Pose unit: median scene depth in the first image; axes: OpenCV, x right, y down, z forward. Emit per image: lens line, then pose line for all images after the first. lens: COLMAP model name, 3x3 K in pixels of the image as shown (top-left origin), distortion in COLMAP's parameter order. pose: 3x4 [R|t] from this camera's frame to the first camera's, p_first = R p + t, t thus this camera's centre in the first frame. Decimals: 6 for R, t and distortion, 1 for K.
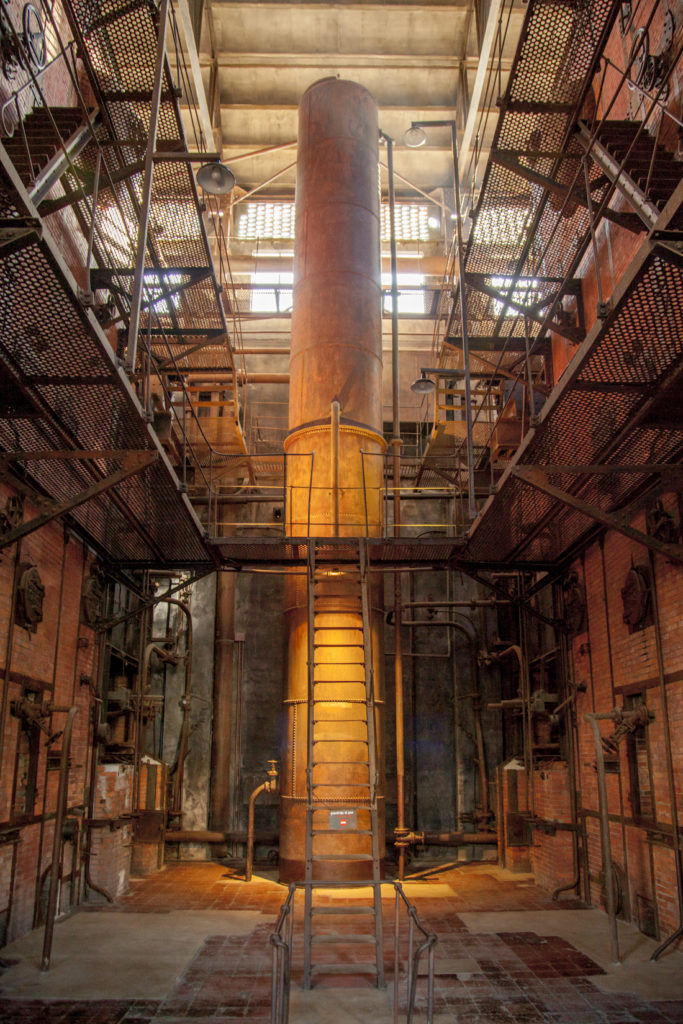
lens RADIAL K [[768.6, 0, 353.4], [0, 768.6, 564.8], [0, 0, 1]] dist [-0.132037, 0.083155]
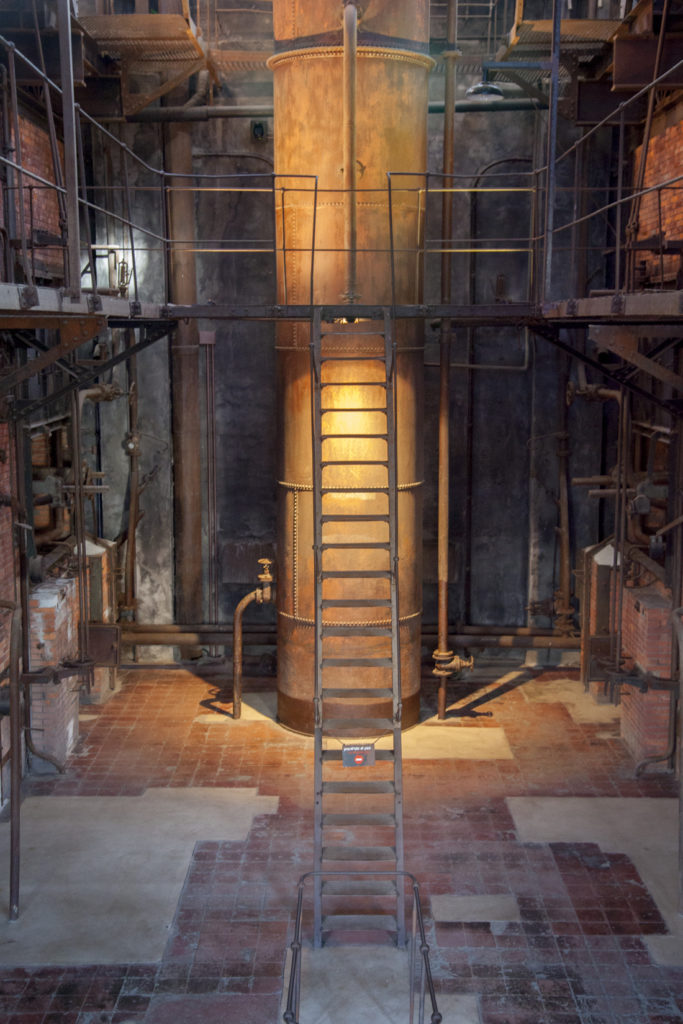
lens RADIAL K [[1333.5, 0, 341.5], [0, 1333.5, 512.0], [0, 0, 1]] dist [0.064217, 0.019001]
pose [[0.999368, 0.005290, -0.035165, 0.010029], [0.008298, 0.926884, 0.375255, -0.260485], [0.034579, -0.375310, 0.926254, -0.149069]]
